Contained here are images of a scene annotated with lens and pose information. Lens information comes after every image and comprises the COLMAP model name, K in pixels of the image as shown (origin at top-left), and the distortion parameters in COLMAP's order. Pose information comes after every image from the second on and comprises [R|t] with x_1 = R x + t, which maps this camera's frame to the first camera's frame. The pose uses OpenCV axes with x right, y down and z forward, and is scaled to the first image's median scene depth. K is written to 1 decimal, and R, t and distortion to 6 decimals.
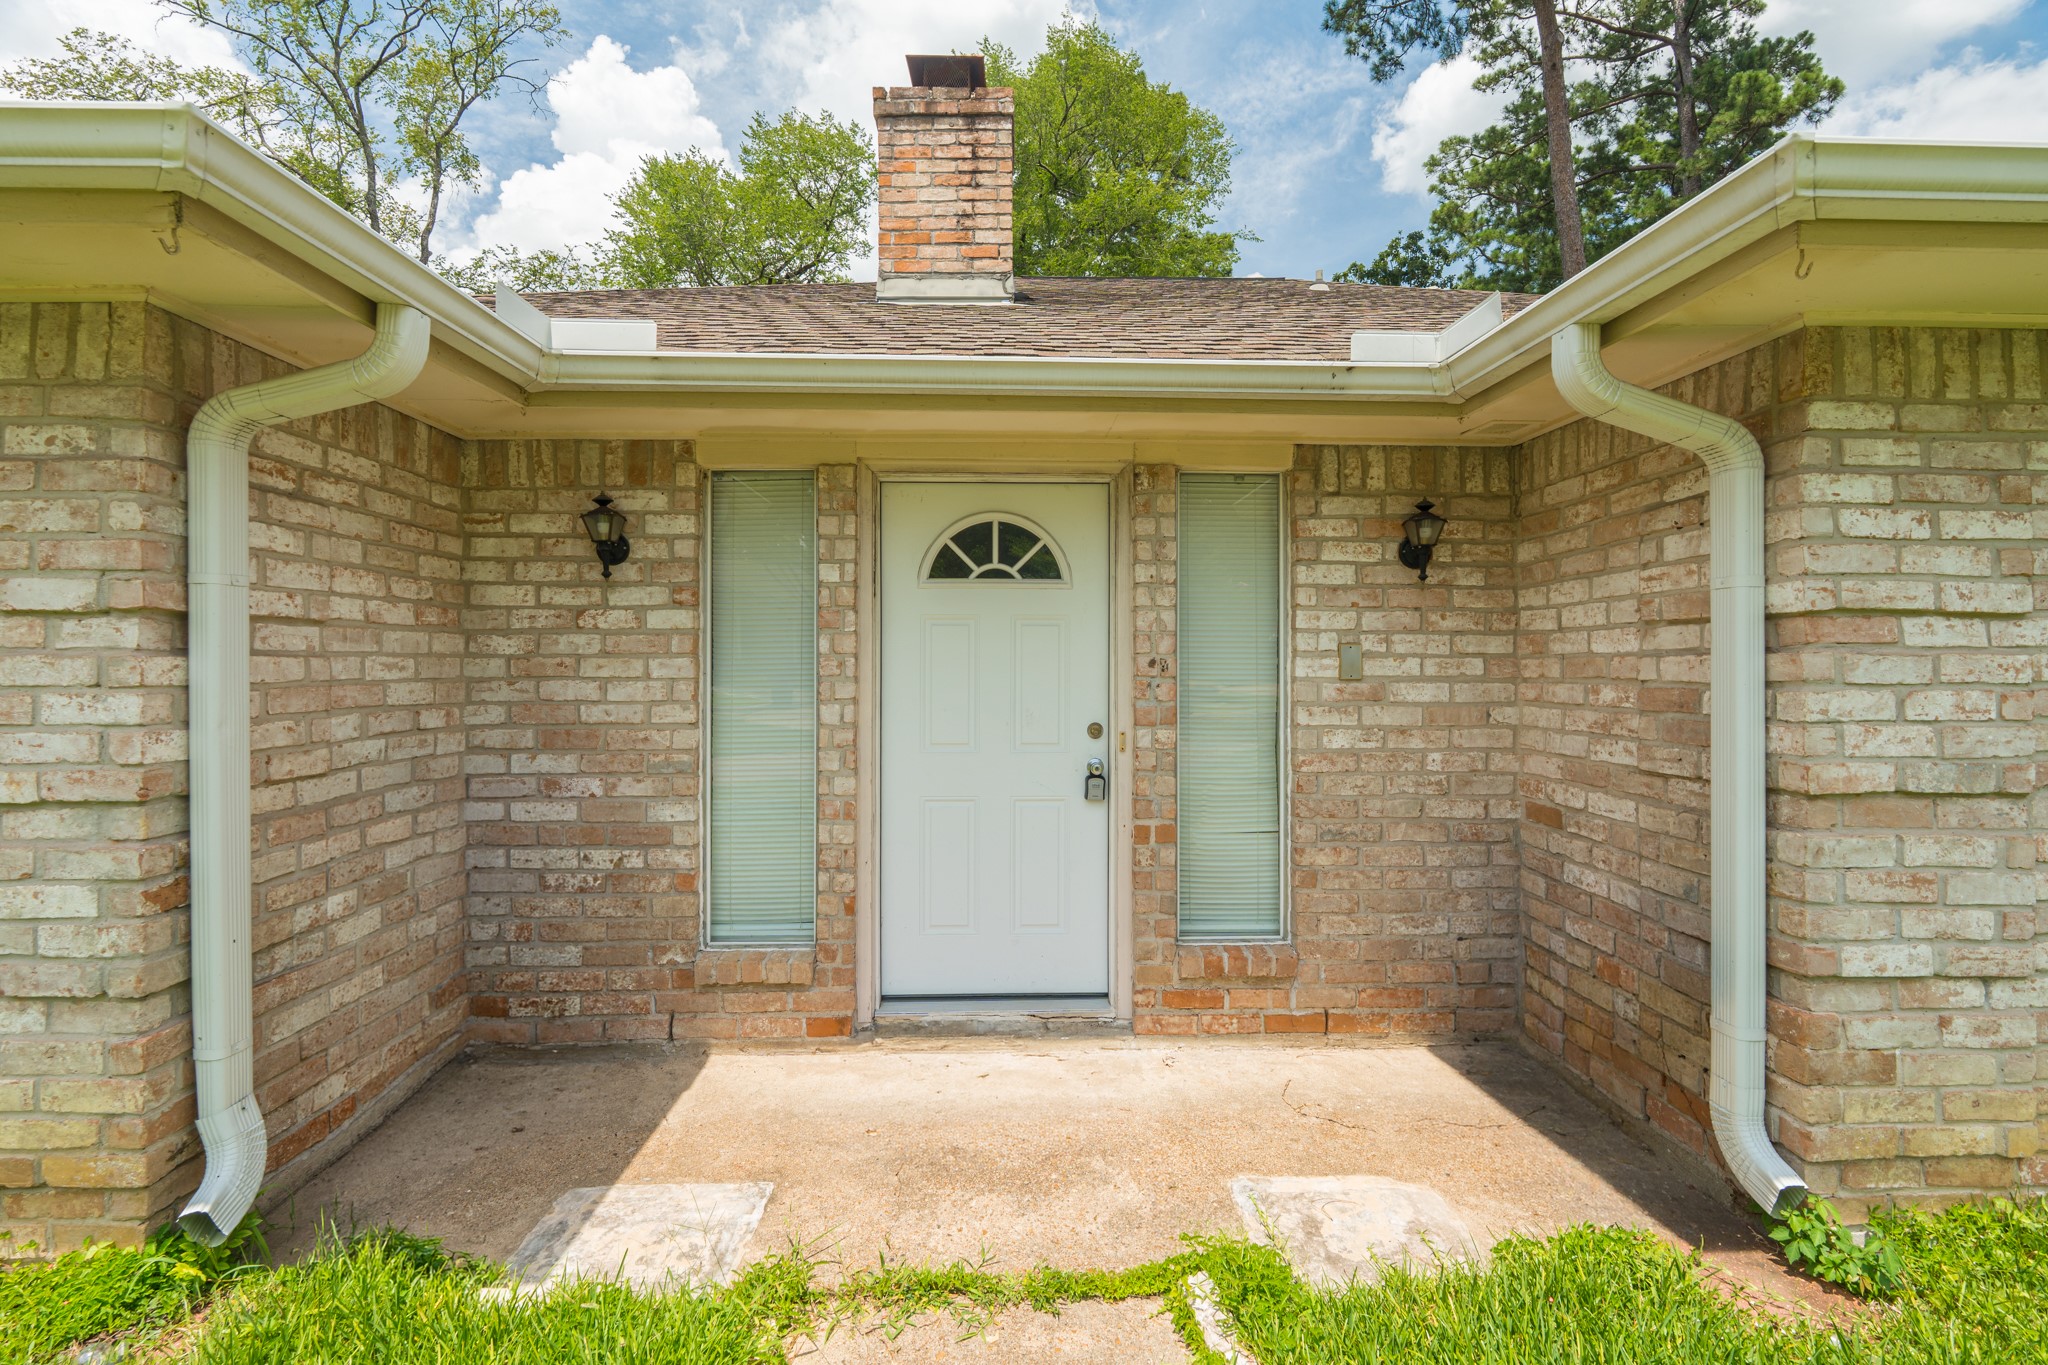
lens RADIAL K [[902.9, 0, 1025.8], [0, 902.9, 654.7], [0, 0, 1]] dist [-0.003439, -0.000082]
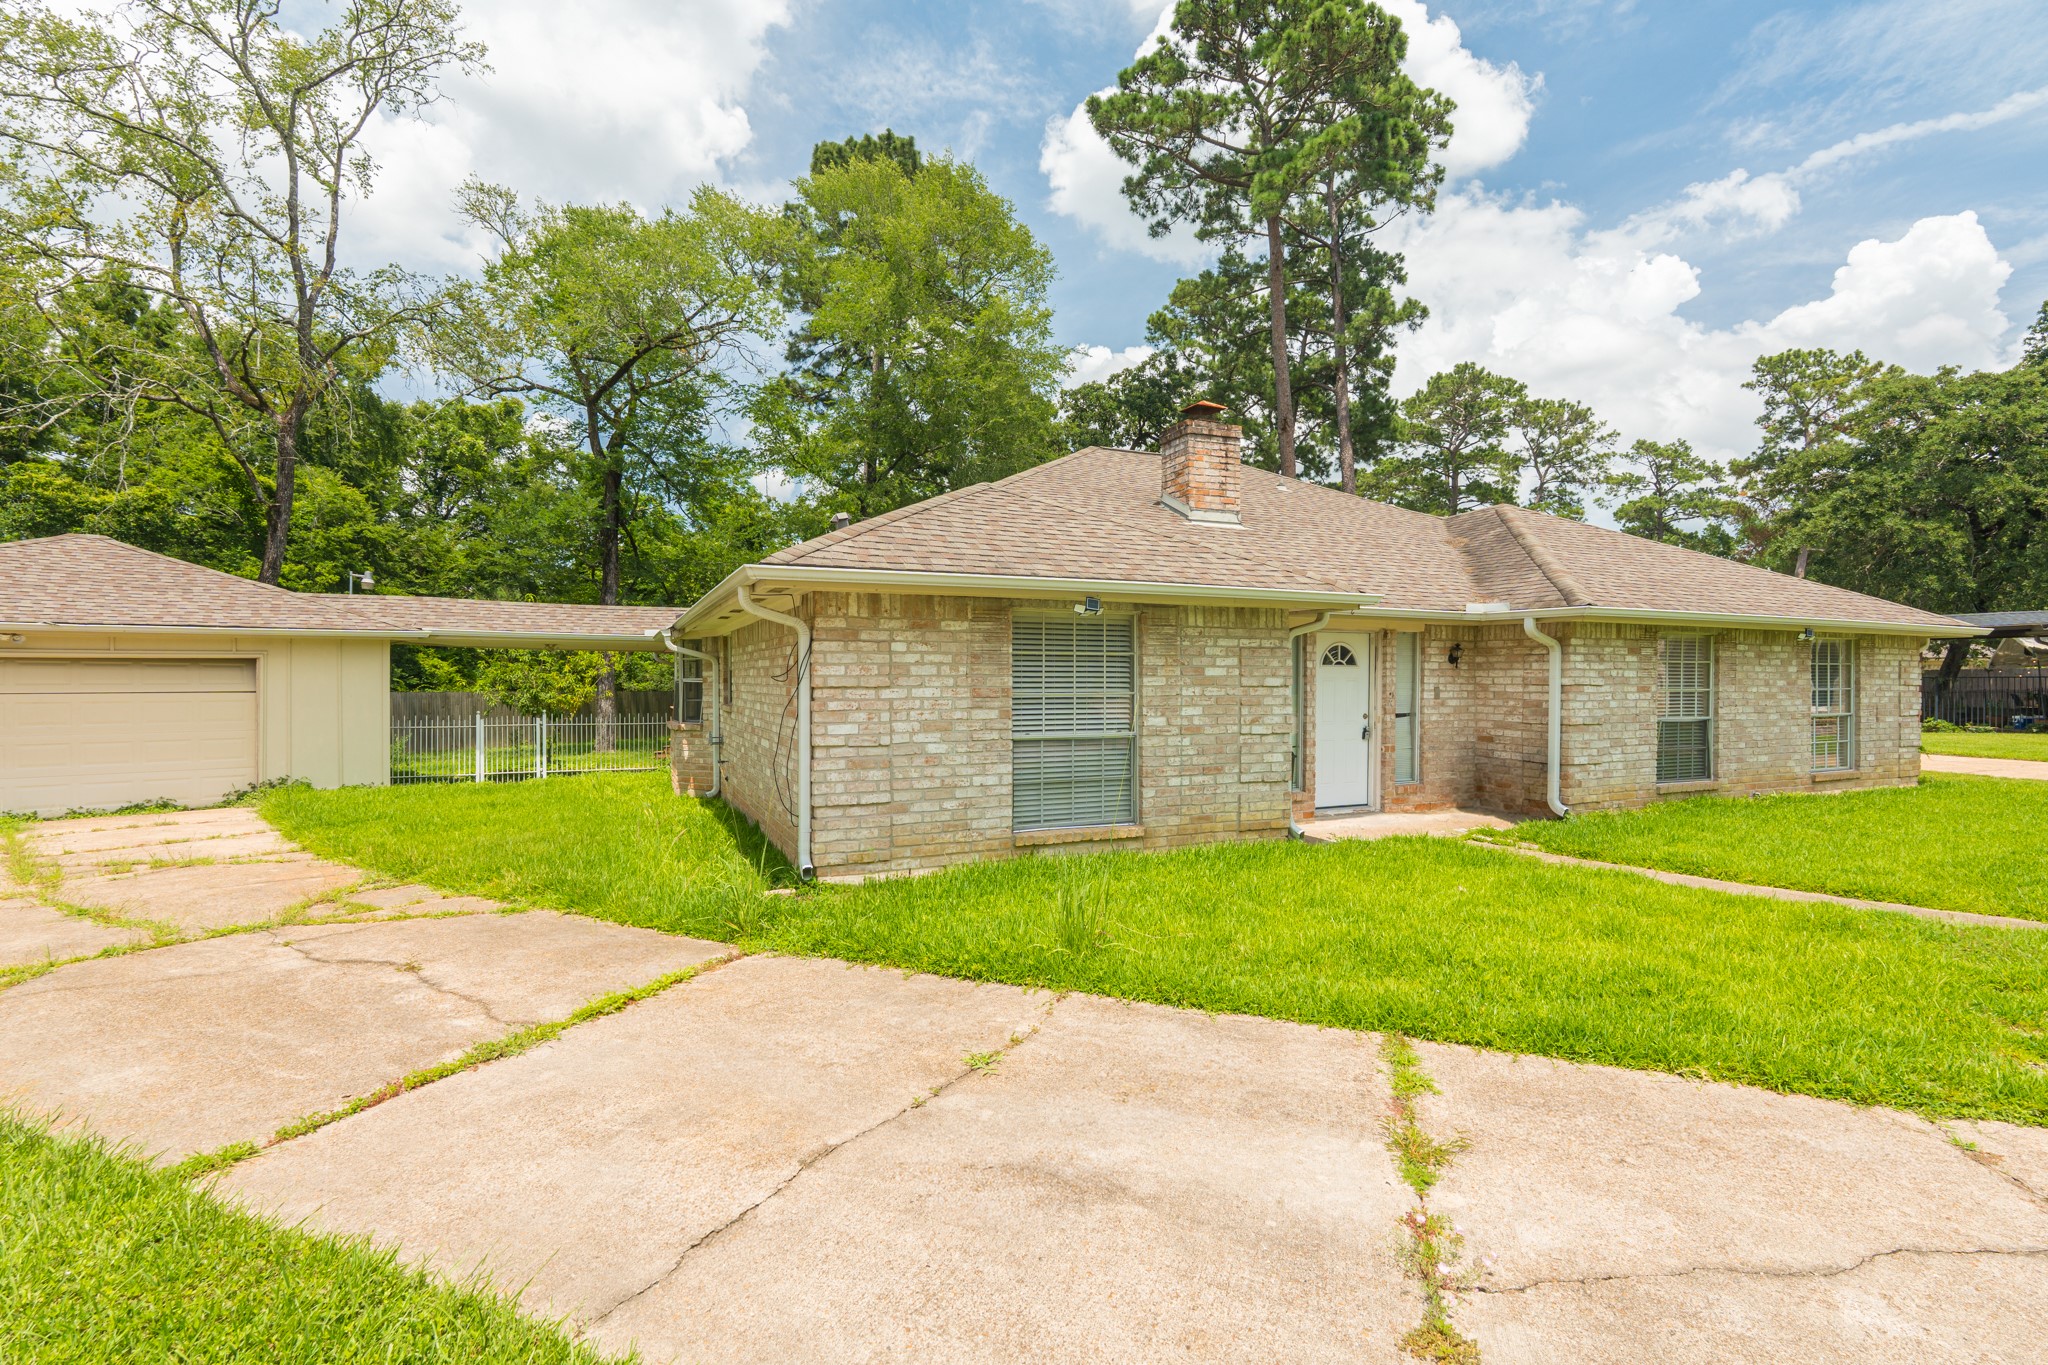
lens RADIAL K [[930.1, 0, 1024.0], [0, 930.1, 682.5], [0, 0, 1]] dist [-0.005484, -0.000276]
pose [[0.922563, 0.000141, 0.385845, -2.292610], [-0.009604, 0.999698, 0.022599, -0.091408], [-0.385726, -0.024555, 0.922287, -1.486653]]
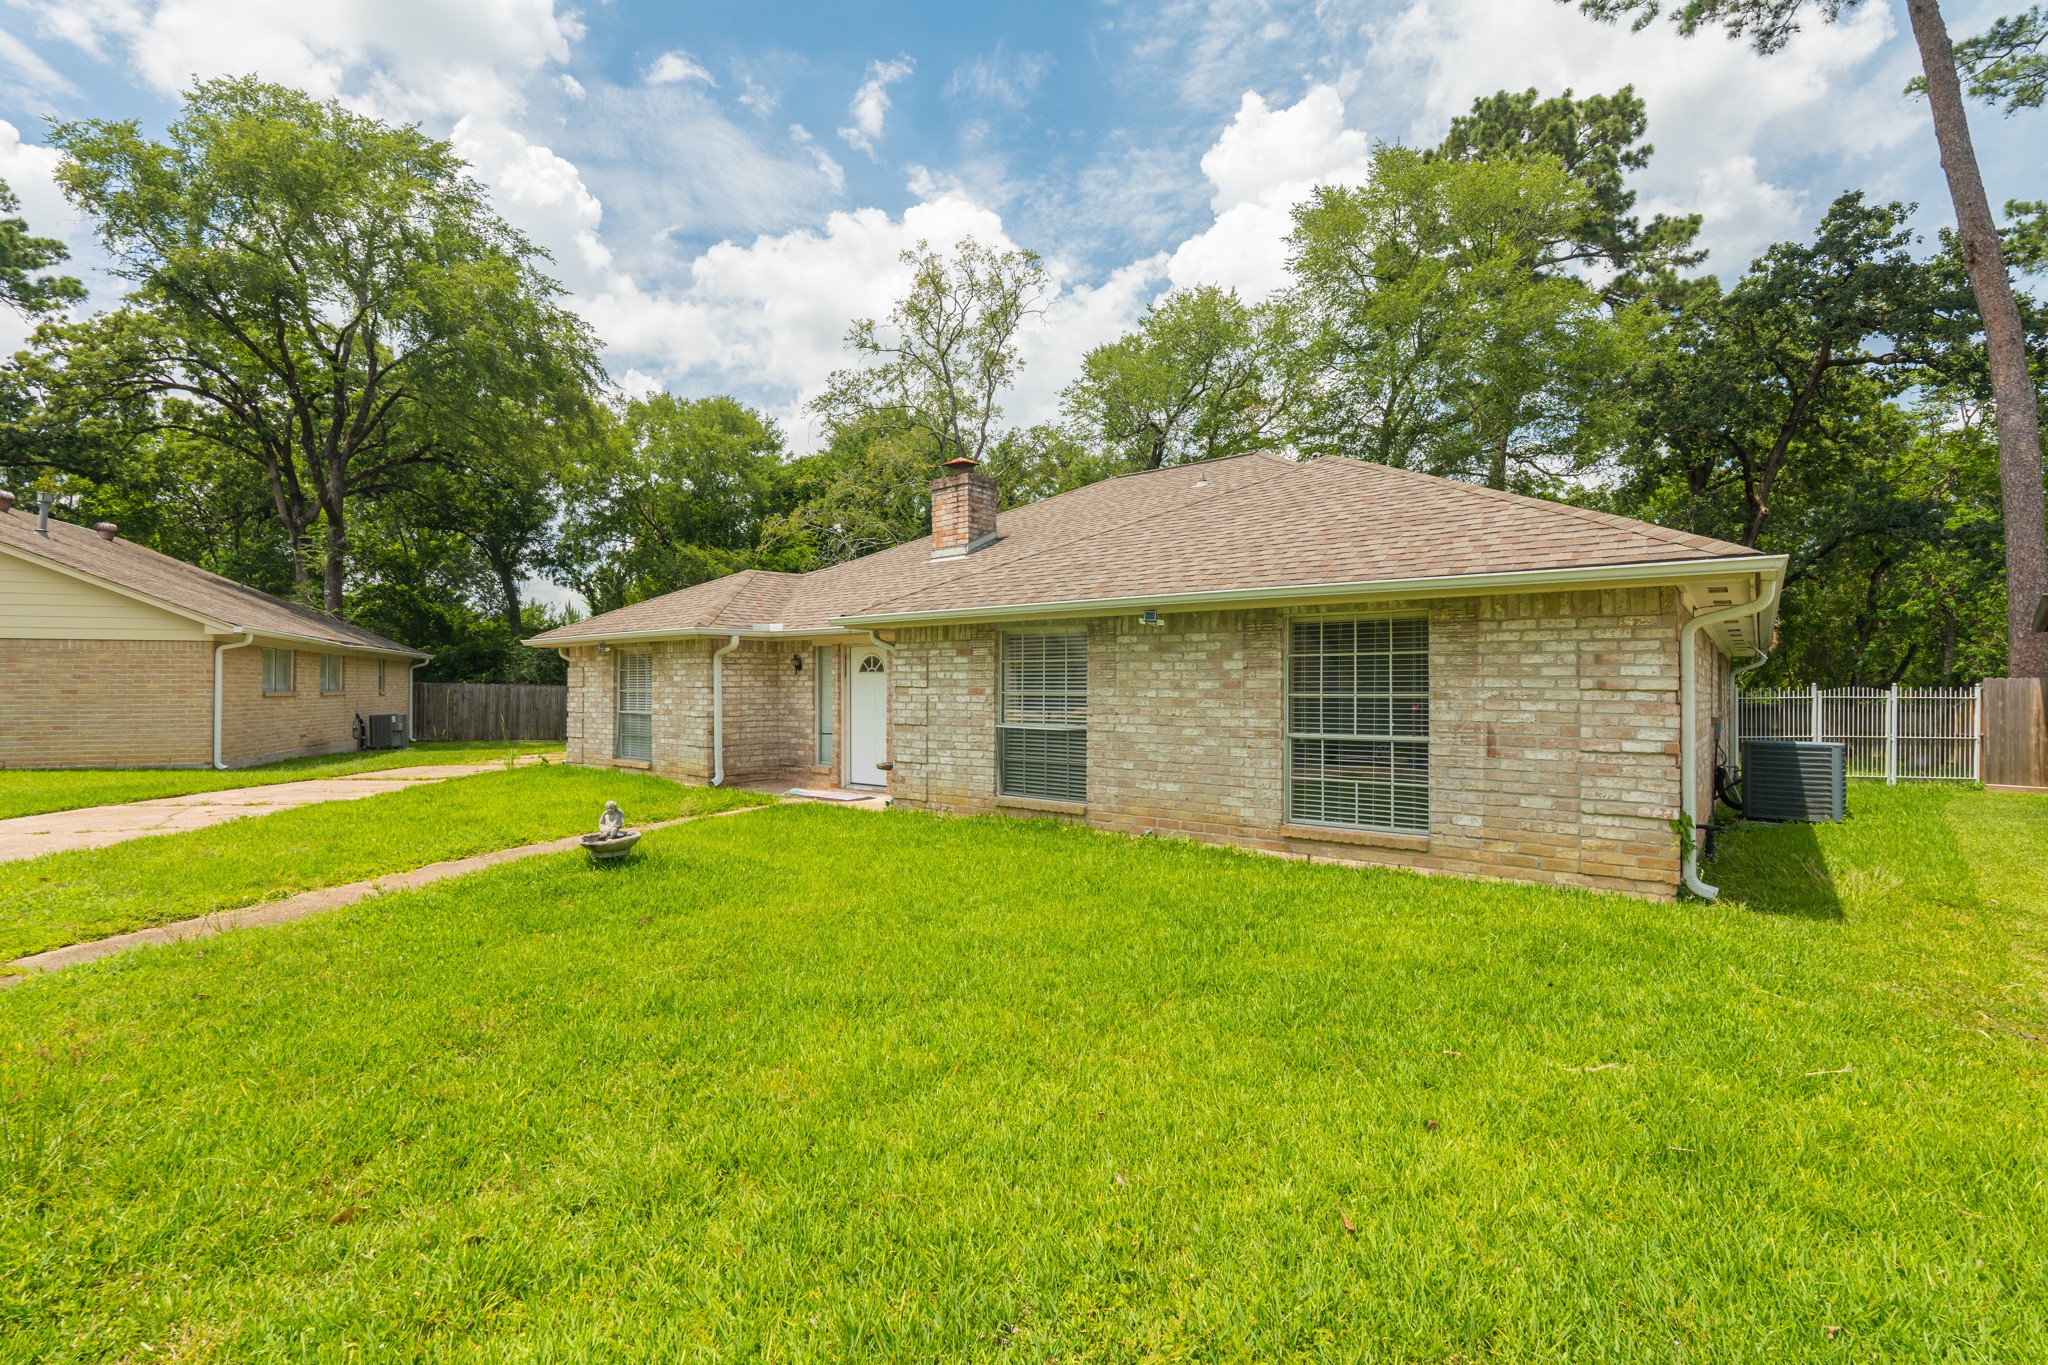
lens RADIAL K [[920.3, 0, 1024.0], [0, 920.3, 682.5], [0, 0, 1]] dist [-0.001152, -0.000085]
pose [[0.762847, -0.002285, -0.646575, 3.064896], [0.009352, 0.999928, 0.007500, -0.067378], [0.646511, -0.011768, 0.762814, -1.562162]]
